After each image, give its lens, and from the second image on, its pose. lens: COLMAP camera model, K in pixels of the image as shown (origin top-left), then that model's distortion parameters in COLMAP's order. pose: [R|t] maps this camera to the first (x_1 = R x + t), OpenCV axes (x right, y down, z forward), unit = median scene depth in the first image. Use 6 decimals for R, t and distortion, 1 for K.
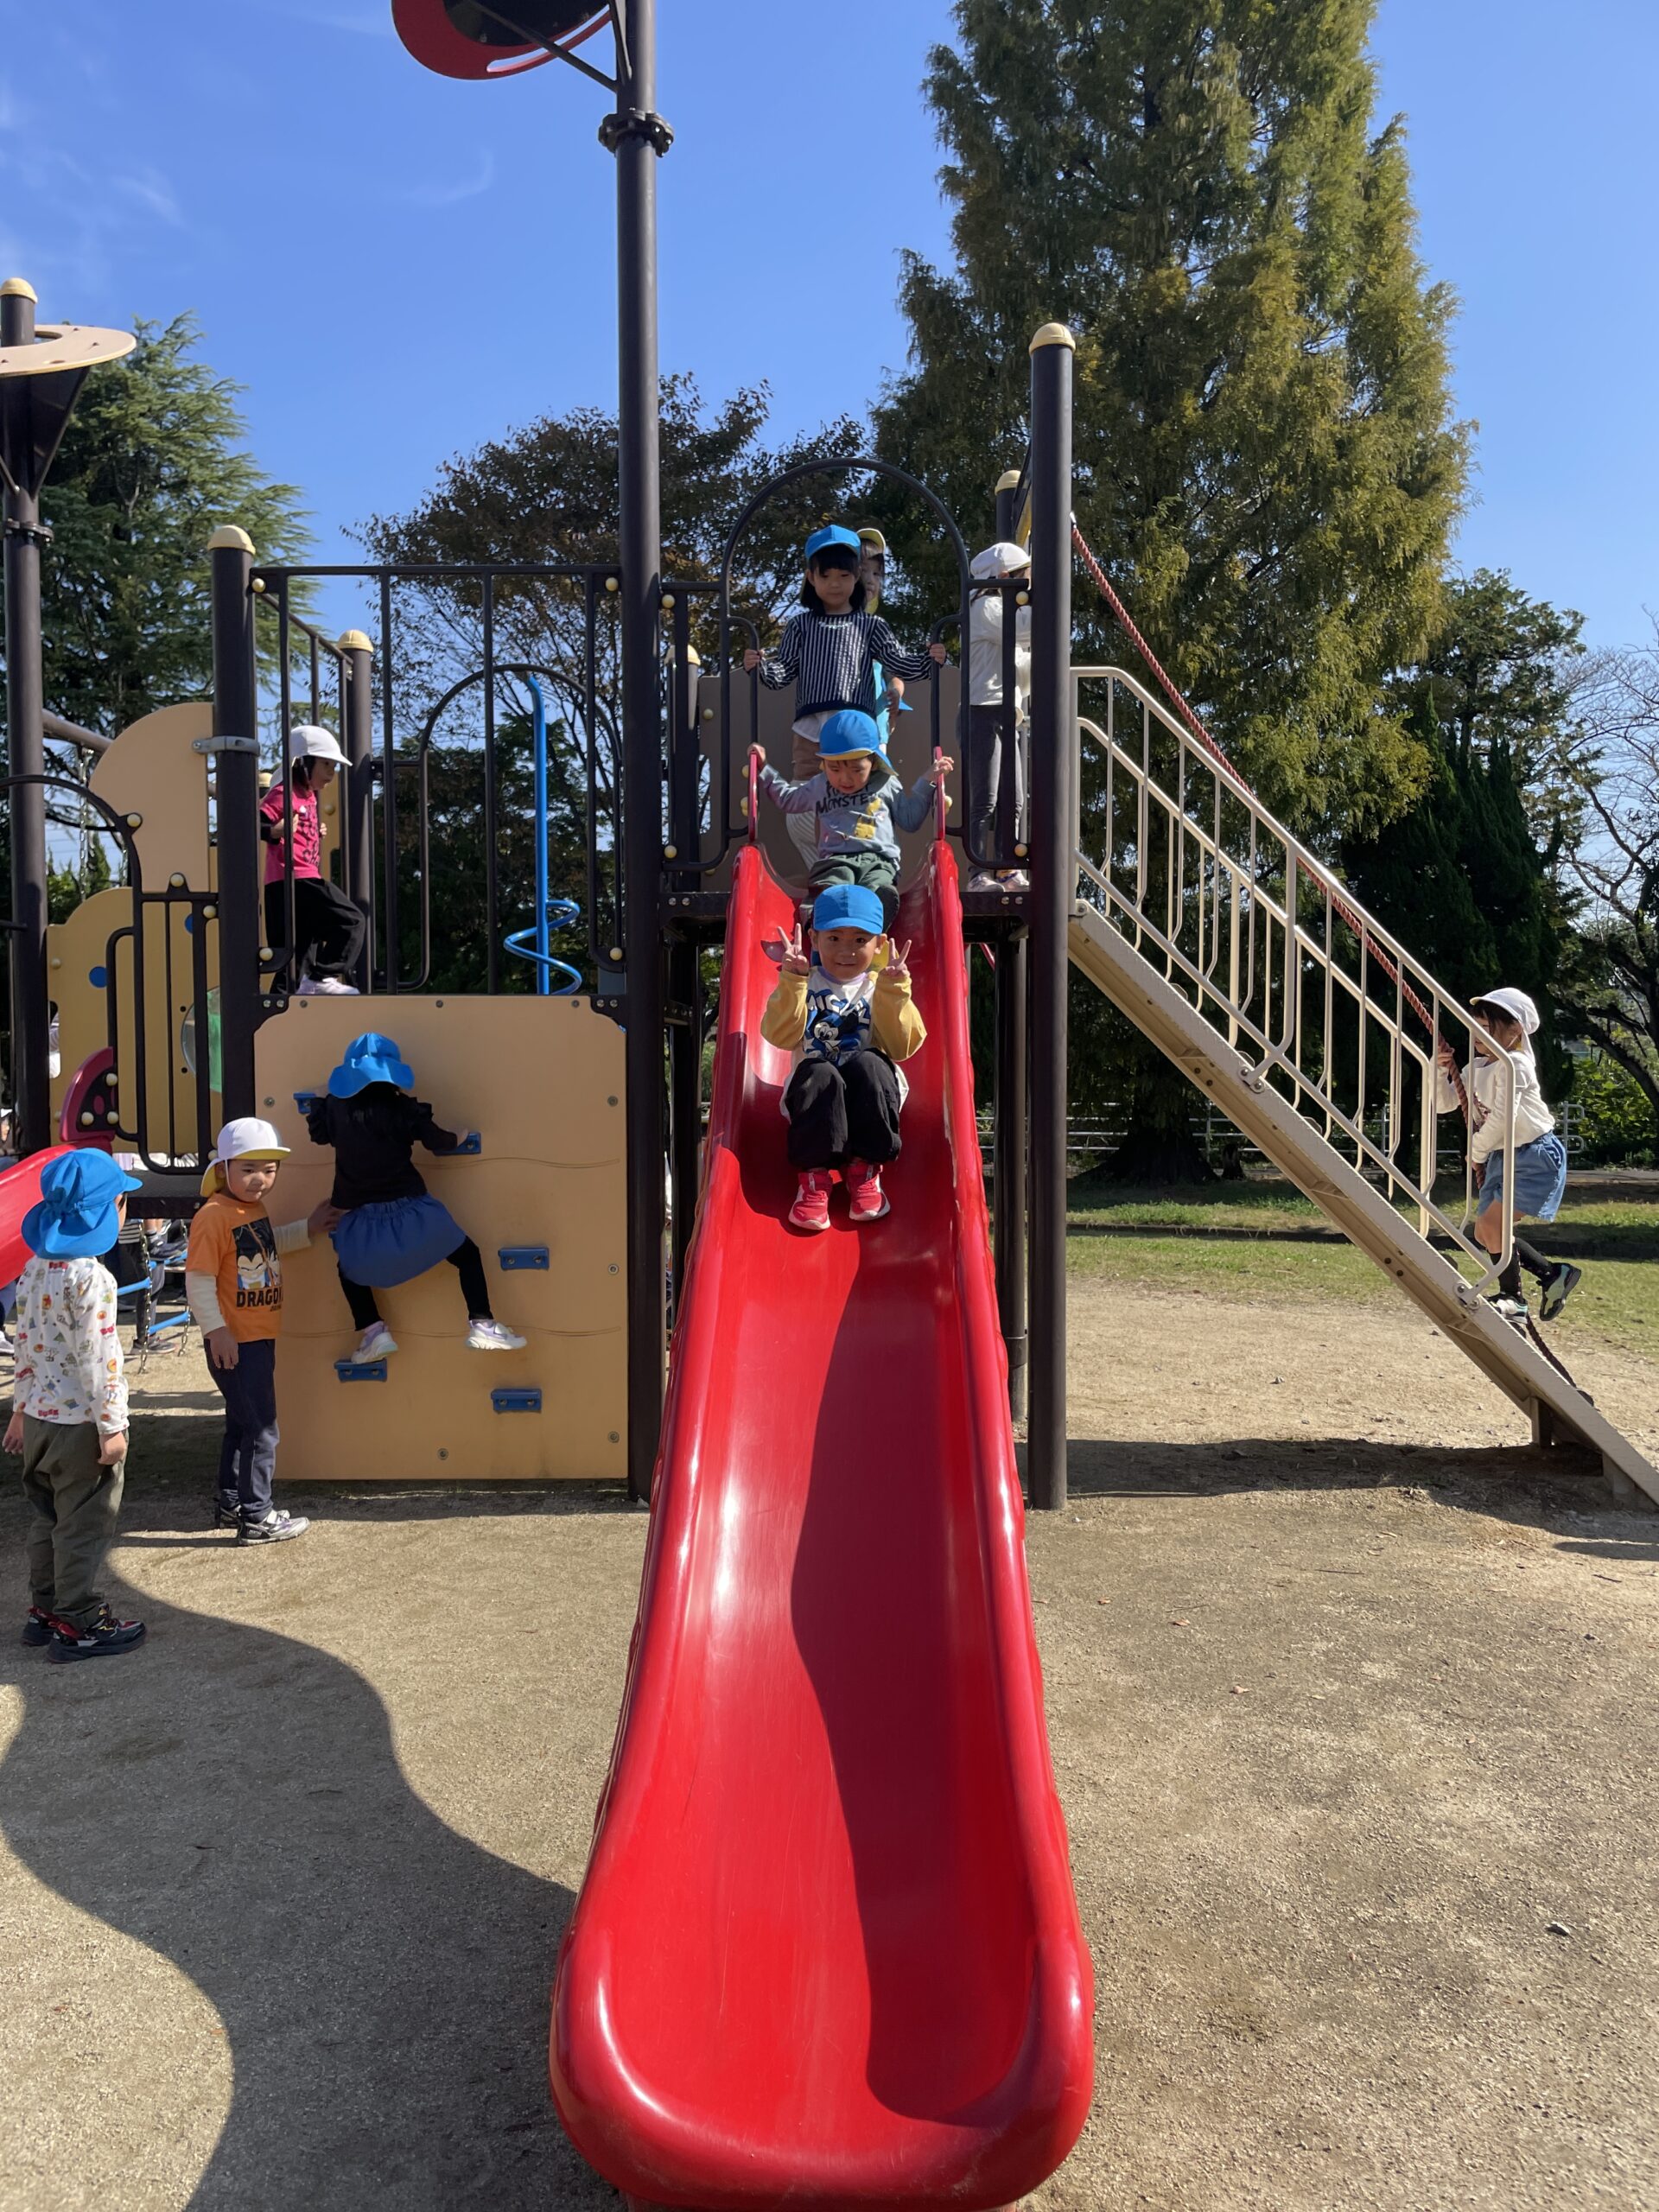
lens RADIAL K [[1657.3, 0, 810.3], [0, 1657.3, 1118.4], [0, 0, 1]] dist [0.069222, -0.011575]
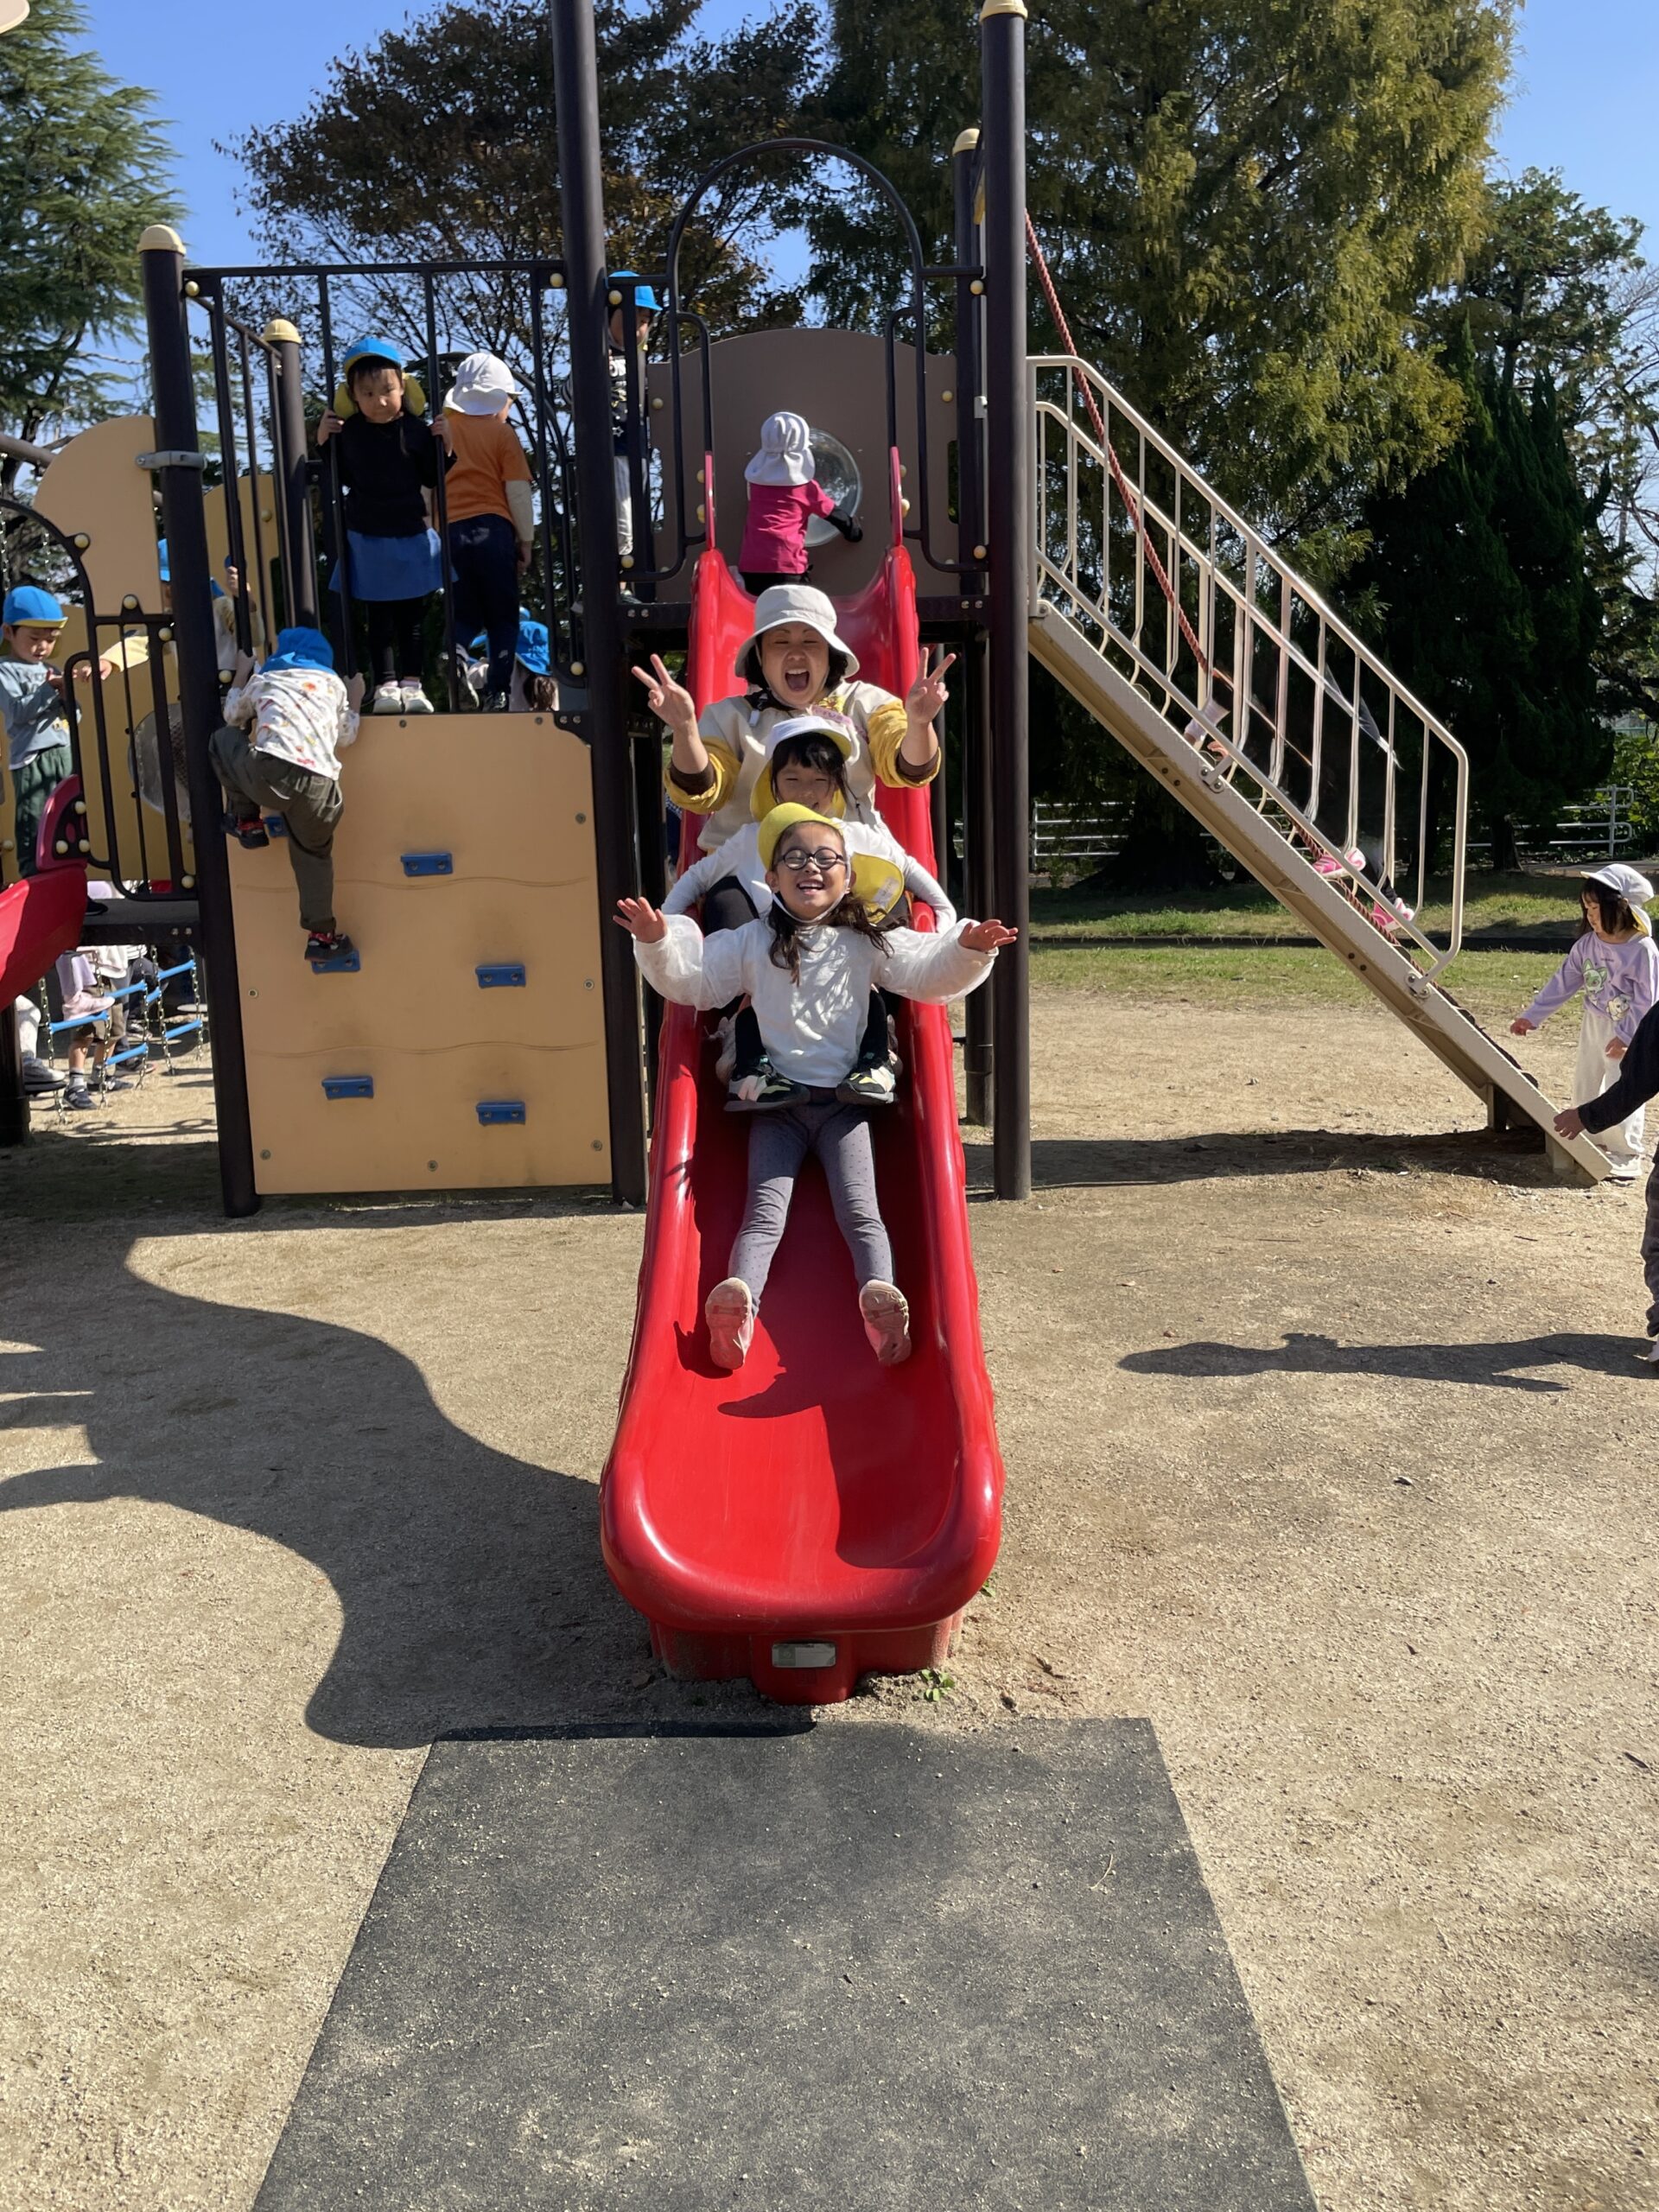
lens RADIAL K [[1882.9, 0, 809.9], [0, 1882.9, 1091.4], [0, 0, 1]] dist [0.067891, -0.069758]
pose [[0.999520, -0.028595, 0.011905, 0.001740], [0.026674, 0.990011, 0.138442, -0.000897], [-0.015745, -0.138058, 0.990299, -0.142972]]
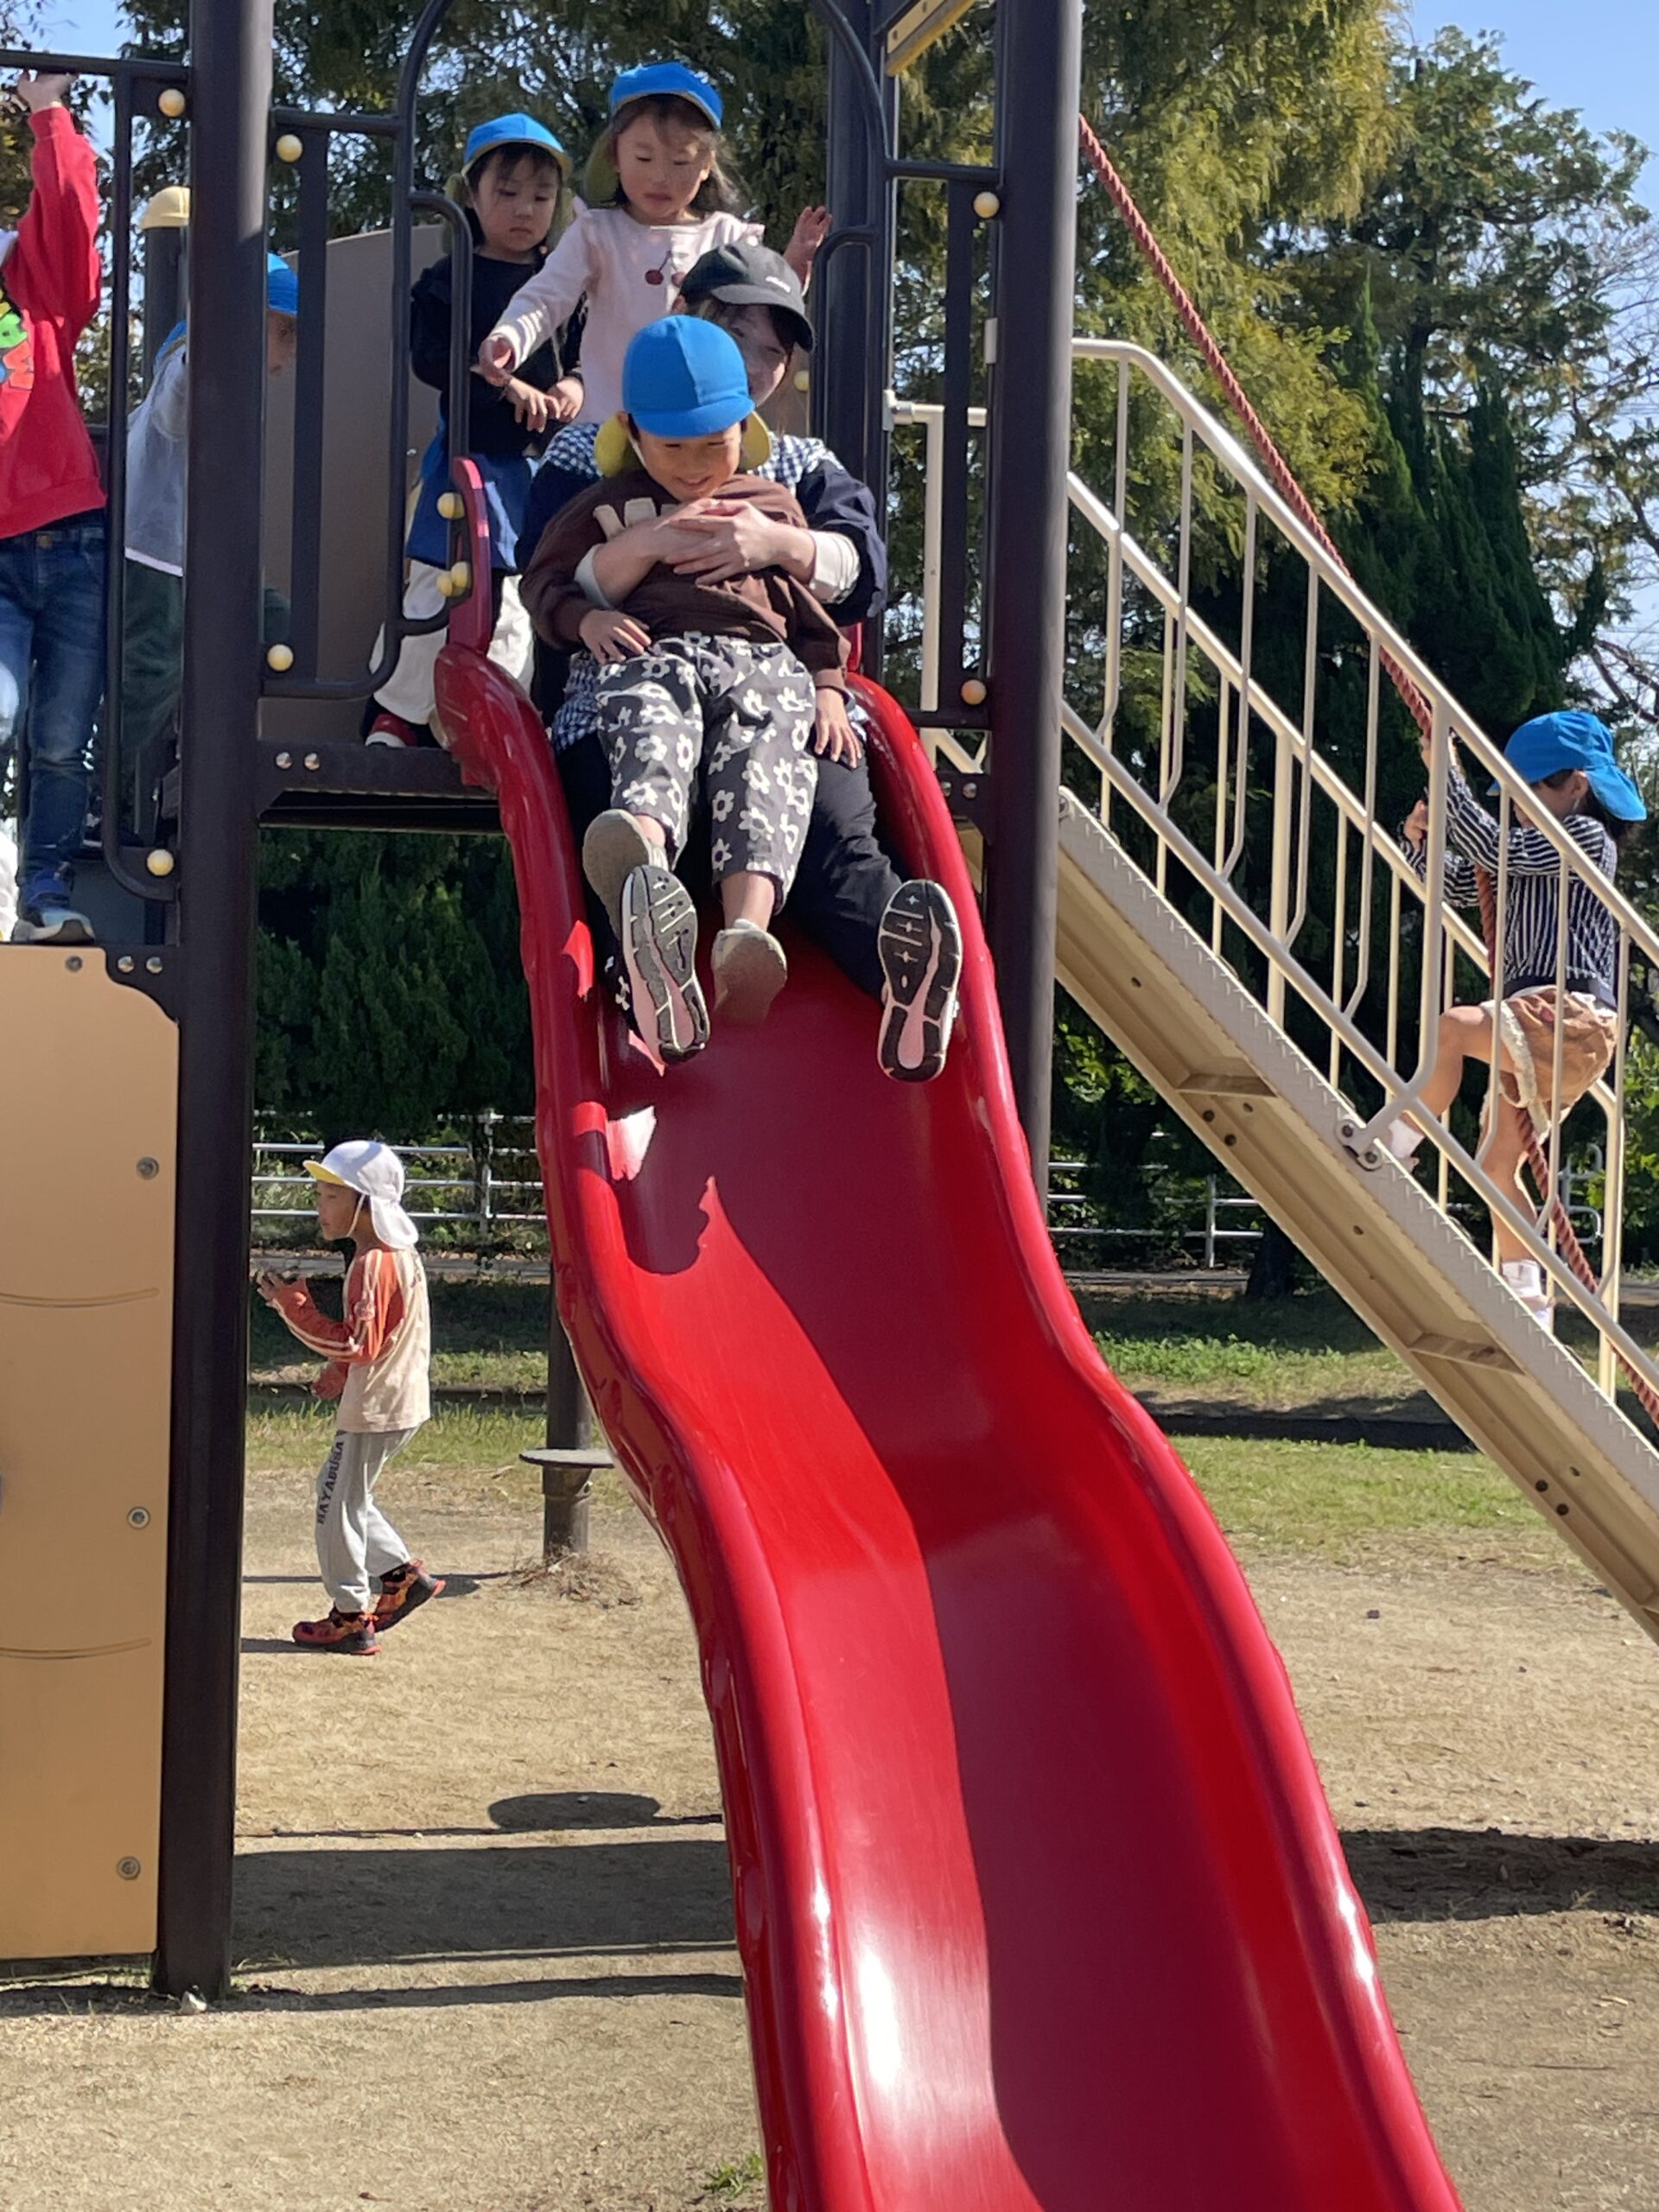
lens RADIAL K [[3881.2, 0, 837.3], [0, 3881.2, 1104.5], [0, 0, 1]] dist [0.121900, 0.000000]
pose [[0.966667, 0.019740, 0.255276, -0.185259], [-0.017595, 0.999788, -0.010684, -0.017284], [-0.255433, 0.005836, 0.966809, -0.127453]]
